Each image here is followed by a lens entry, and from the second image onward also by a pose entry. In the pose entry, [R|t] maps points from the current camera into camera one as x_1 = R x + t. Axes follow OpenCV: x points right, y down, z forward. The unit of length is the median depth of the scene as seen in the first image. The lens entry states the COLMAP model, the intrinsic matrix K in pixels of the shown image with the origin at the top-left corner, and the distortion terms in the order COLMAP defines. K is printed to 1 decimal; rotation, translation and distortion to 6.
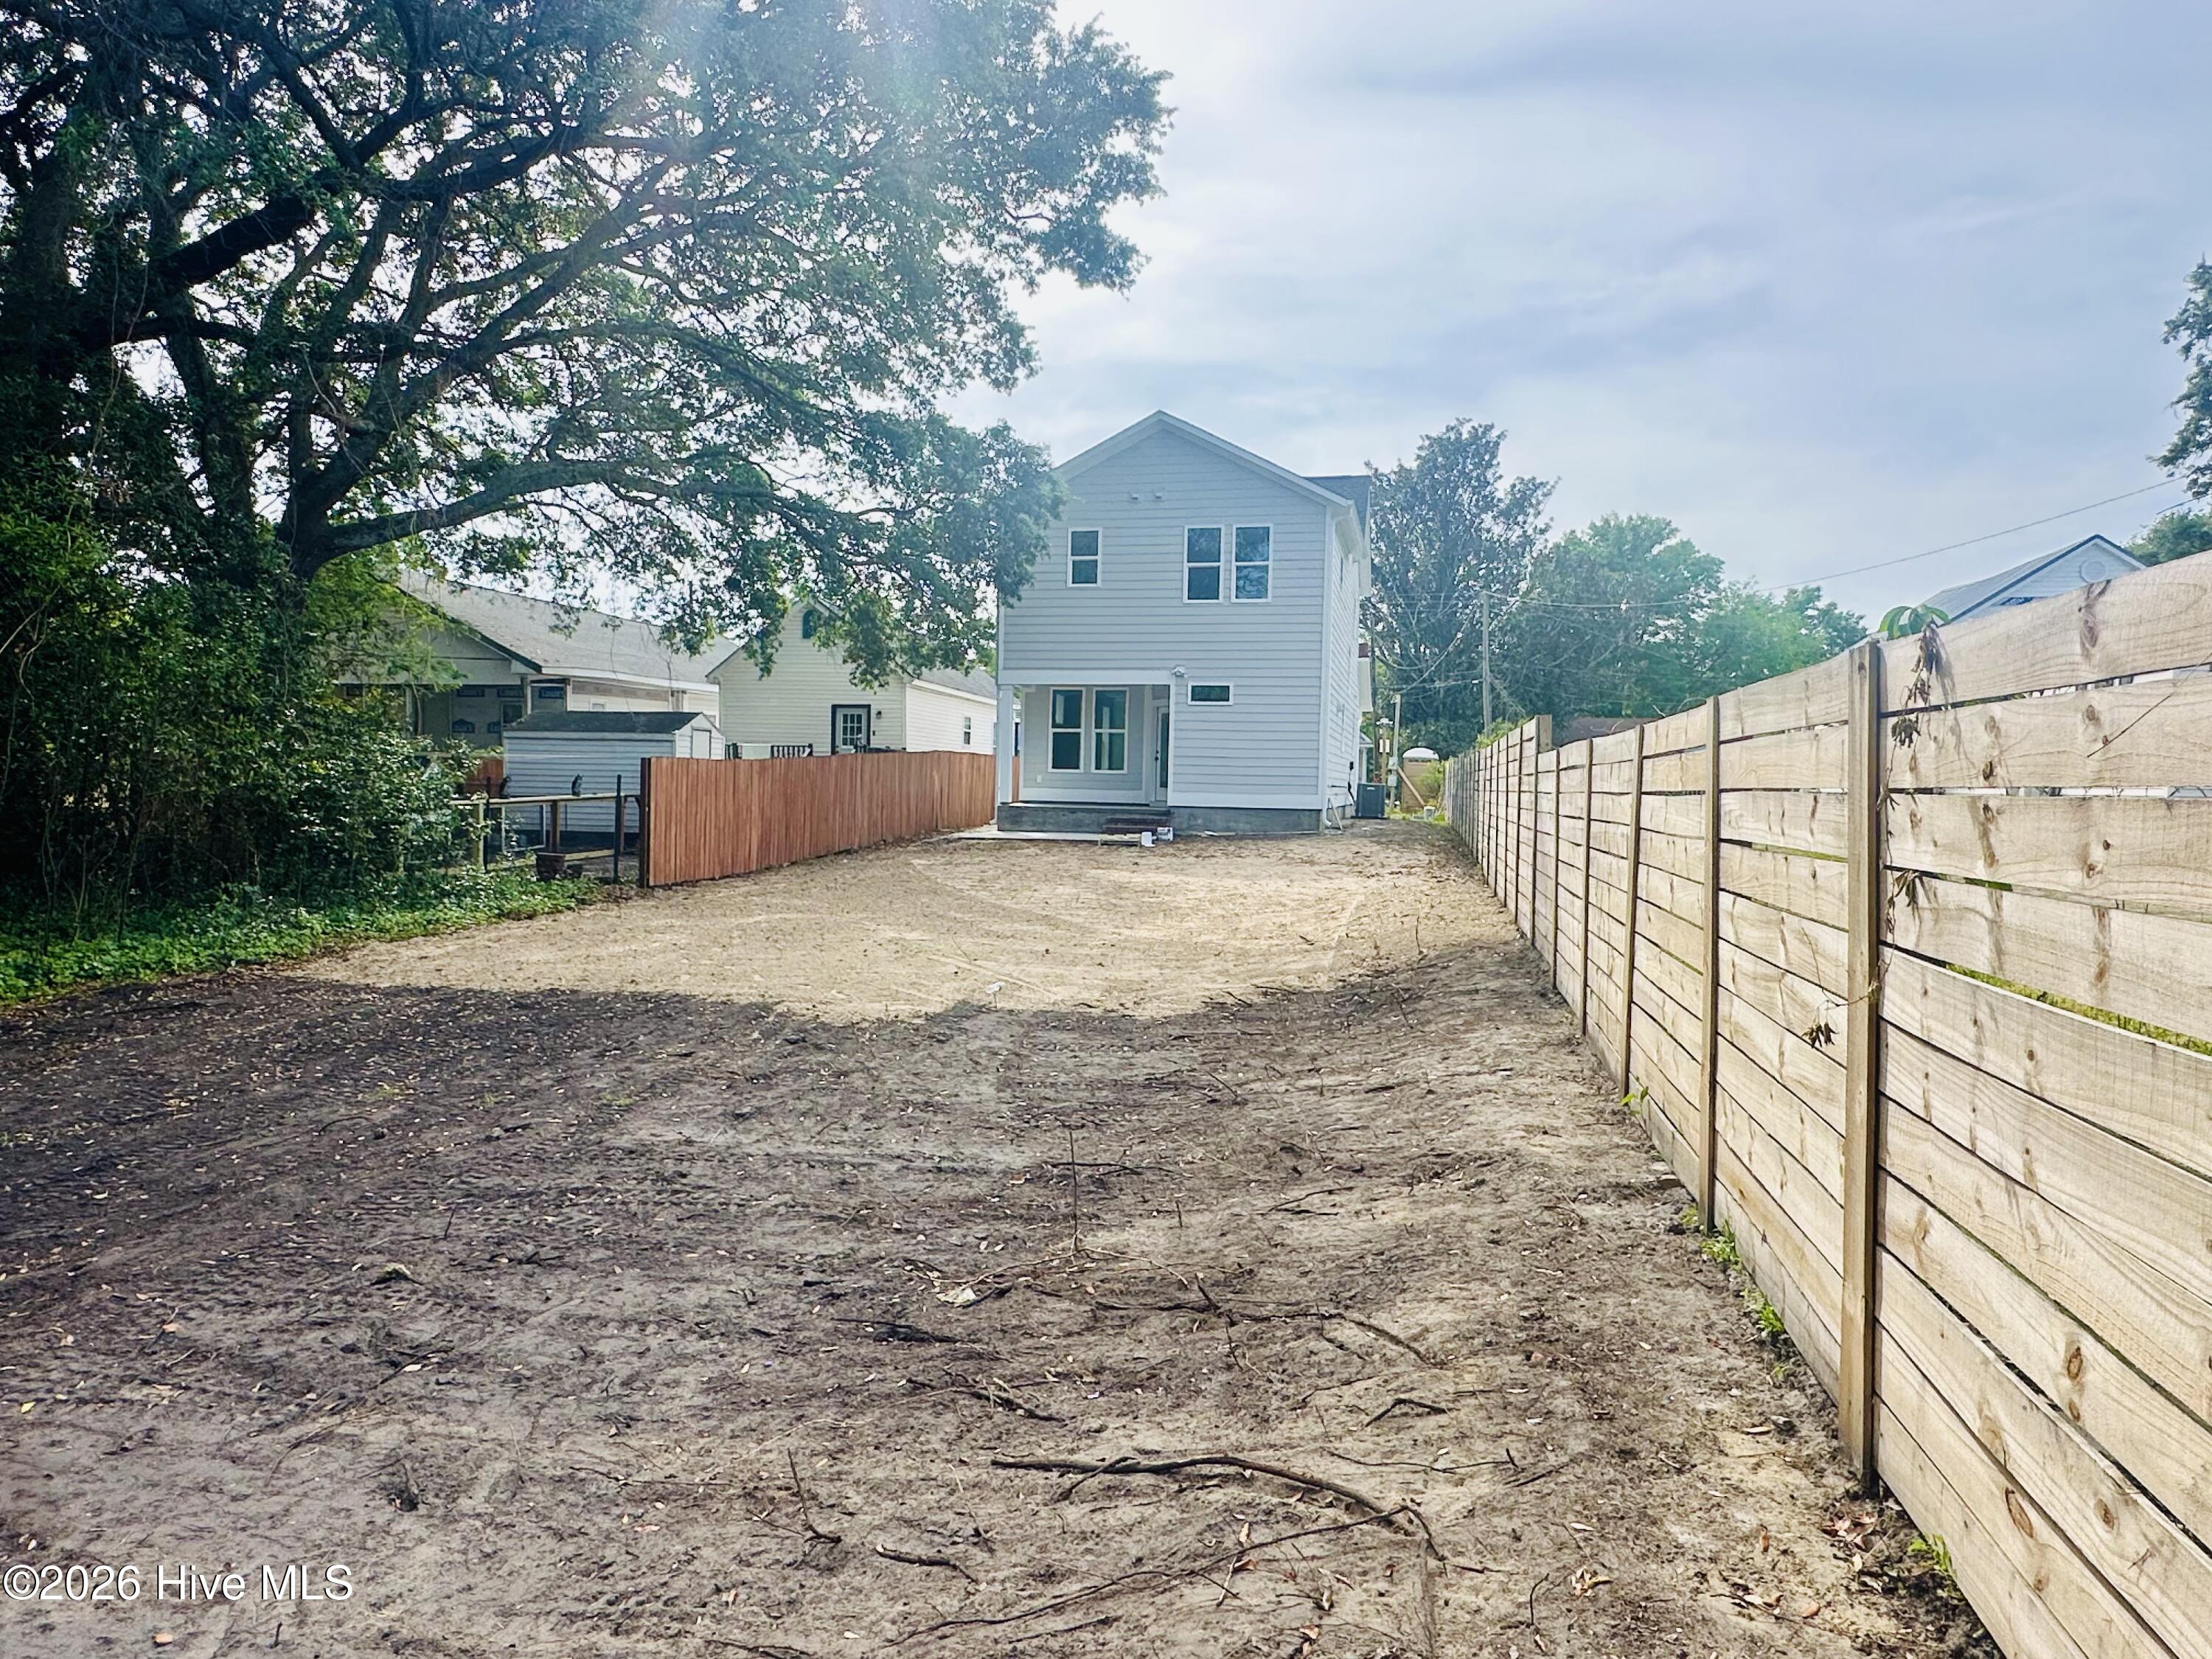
lens RADIAL K [[1385.1, 0, 1106.0], [0, 1385.1, 829.5], [0, 0, 1]] dist [-0.003654, -0.000135]
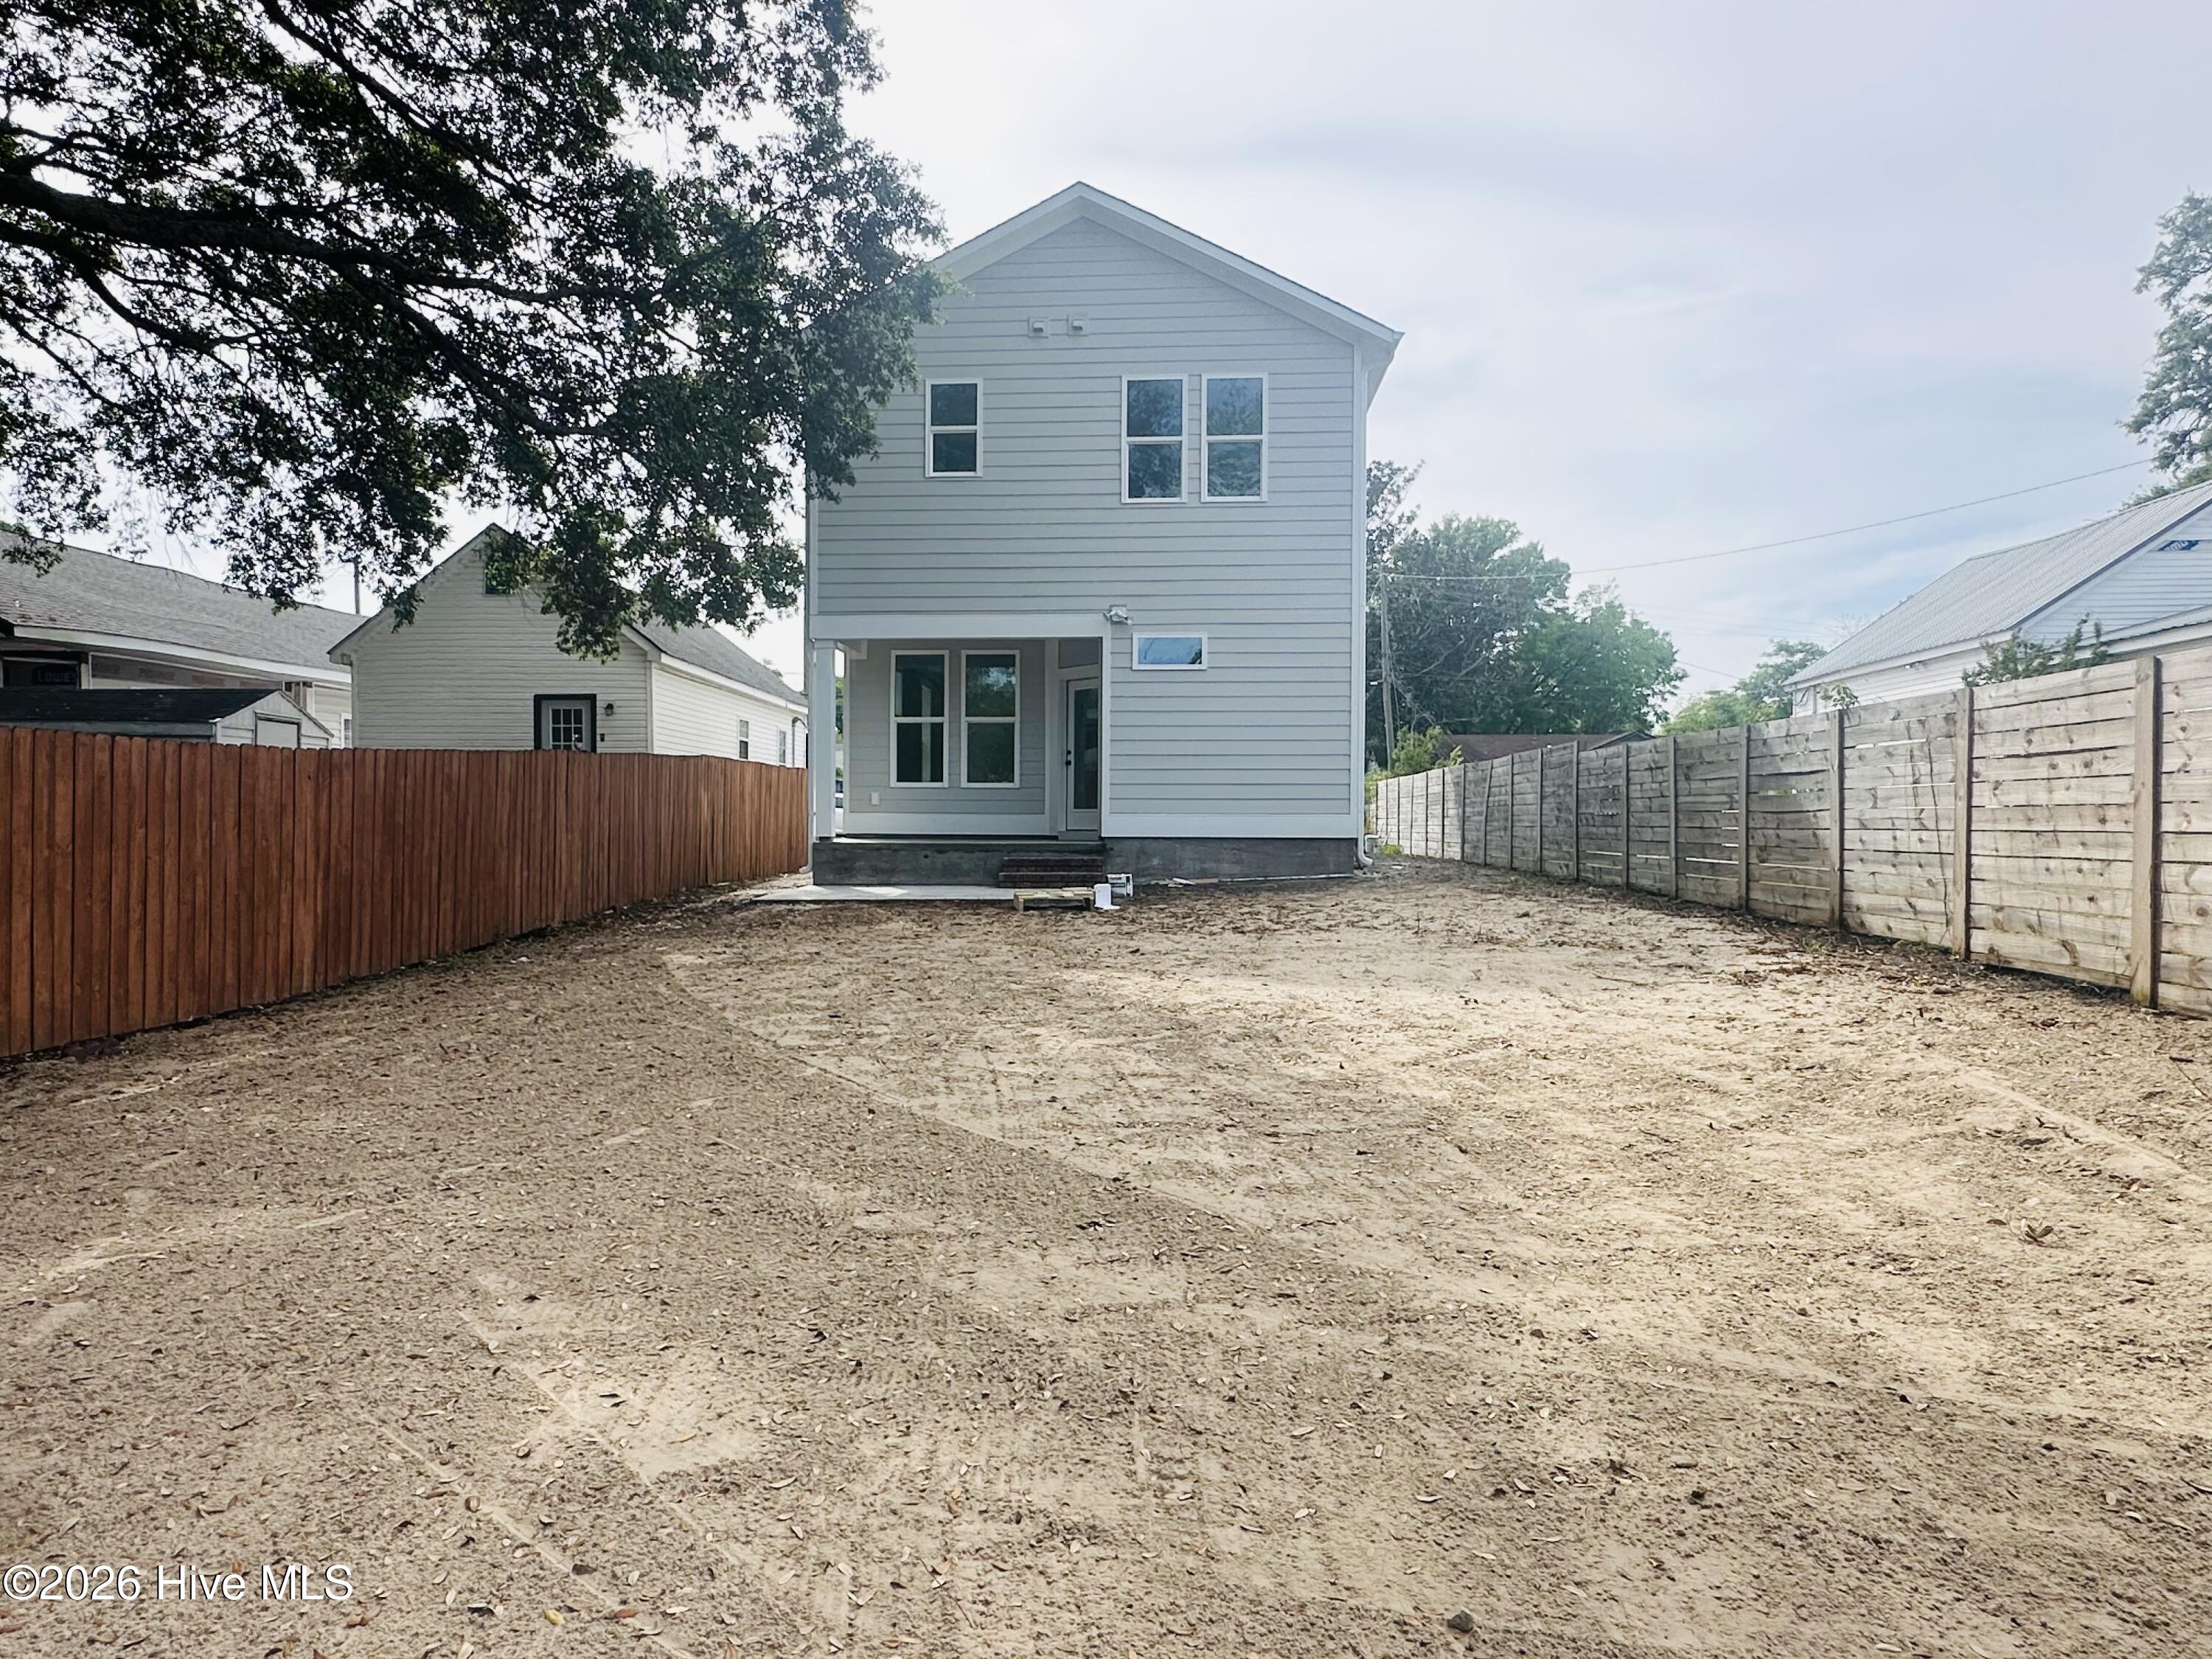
lens RADIAL K [[1385.1, 0, 1106.0], [0, 1385.1, 829.5], [0, 0, 1]] dist [-0.003654, -0.000135]
pose [[0.985392, -0.017990, 0.169350, -0.055017], [0.022562, 0.999430, -0.025114, -0.005196], [-0.168802, 0.028568, 0.985236, 0.396325]]
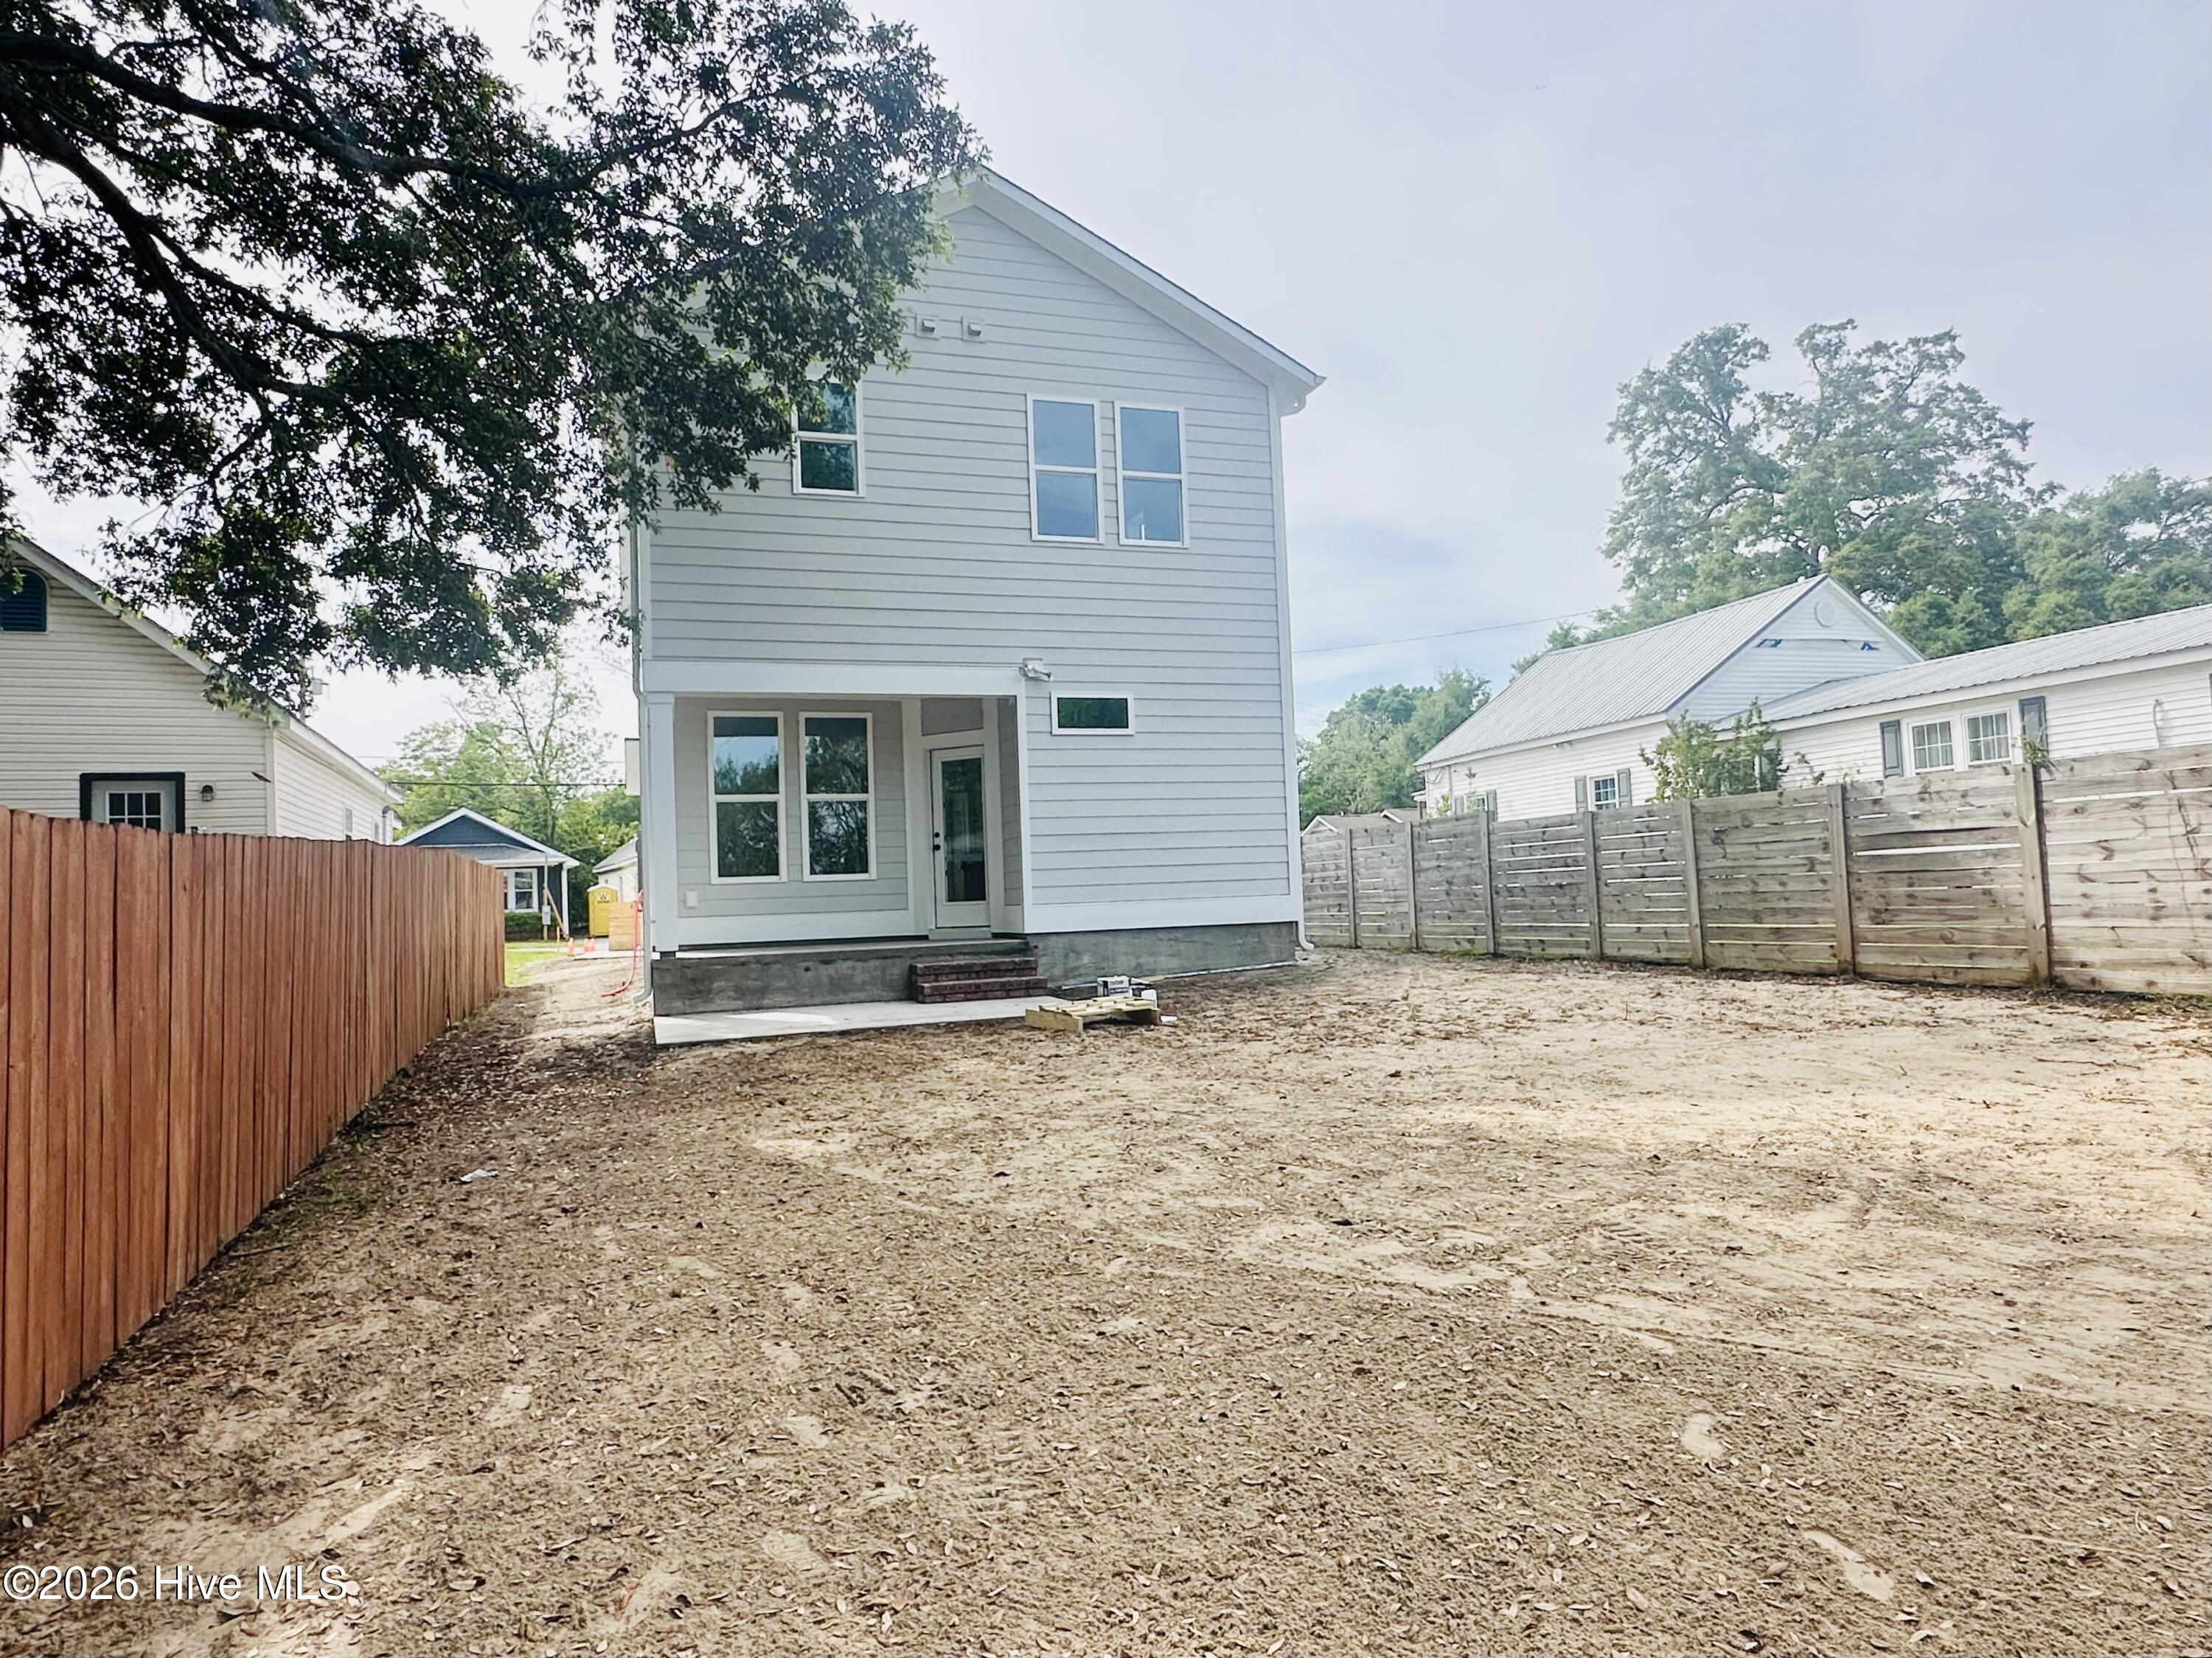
lens RADIAL K [[1358.2, 0, 1106.0], [0, 1358.2, 829.0], [0, 0, 1]] dist [-0.000938, 0.000375]
pose [[0.845224, -0.024318, 0.533859, -0.189209], [0.074451, 0.994581, -0.072568, -0.016771], [-0.529201, 0.101083, 0.842454, 0.554071]]
